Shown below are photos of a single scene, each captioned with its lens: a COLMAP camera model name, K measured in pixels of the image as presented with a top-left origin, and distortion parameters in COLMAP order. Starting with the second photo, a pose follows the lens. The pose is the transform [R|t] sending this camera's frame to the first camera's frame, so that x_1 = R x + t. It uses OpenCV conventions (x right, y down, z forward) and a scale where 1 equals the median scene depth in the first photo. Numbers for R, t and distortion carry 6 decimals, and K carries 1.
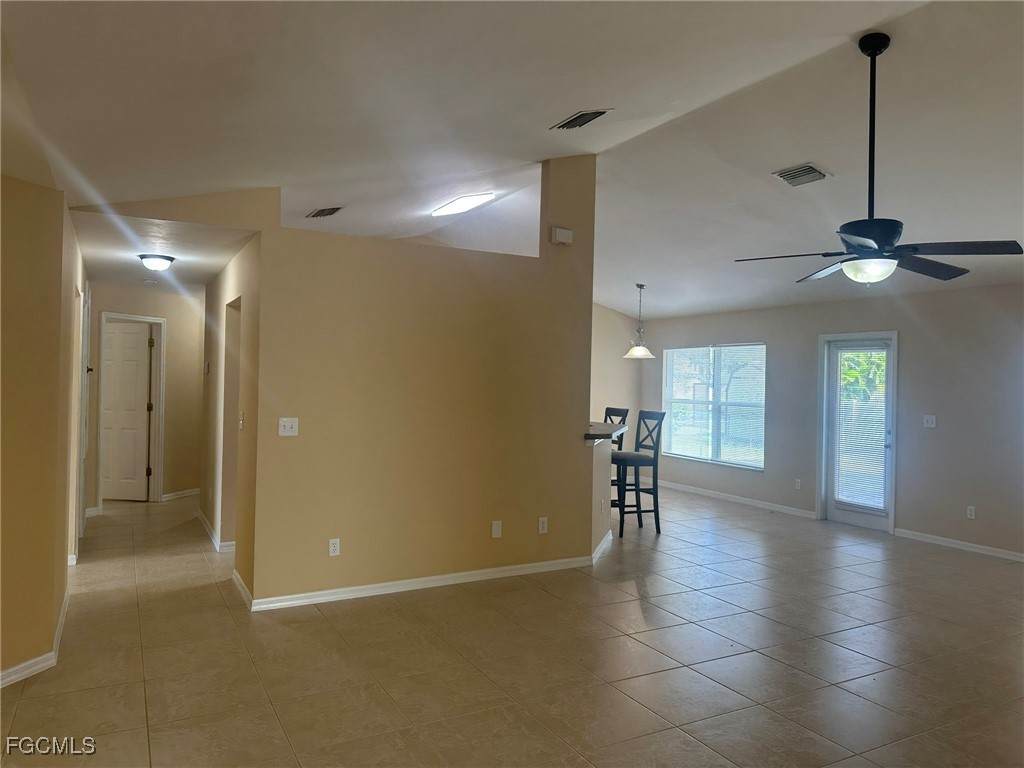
lens RADIAL K [[715.5, 0, 533.5], [0, 715.5, 380.6], [0, 0, 1]] dist [0.156654, -0.199879]
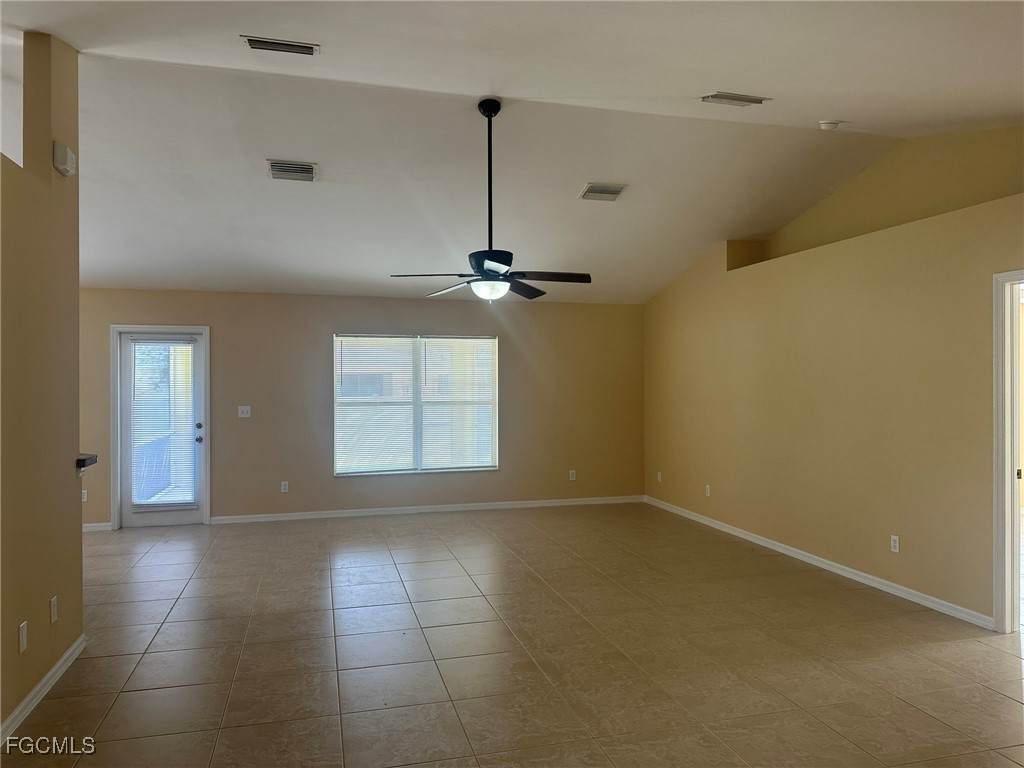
lens RADIAL K [[684.2, 0, 512.0], [0, 684.2, 384.0], [0, 0, 1]] dist [0.002673, 0.000467]
pose [[0.242087, -0.035373, 0.969609, -0.327482], [0.002369, 0.999354, 0.035867, -0.020412], [-0.970252, -0.006386, 0.242014, 0.350177]]
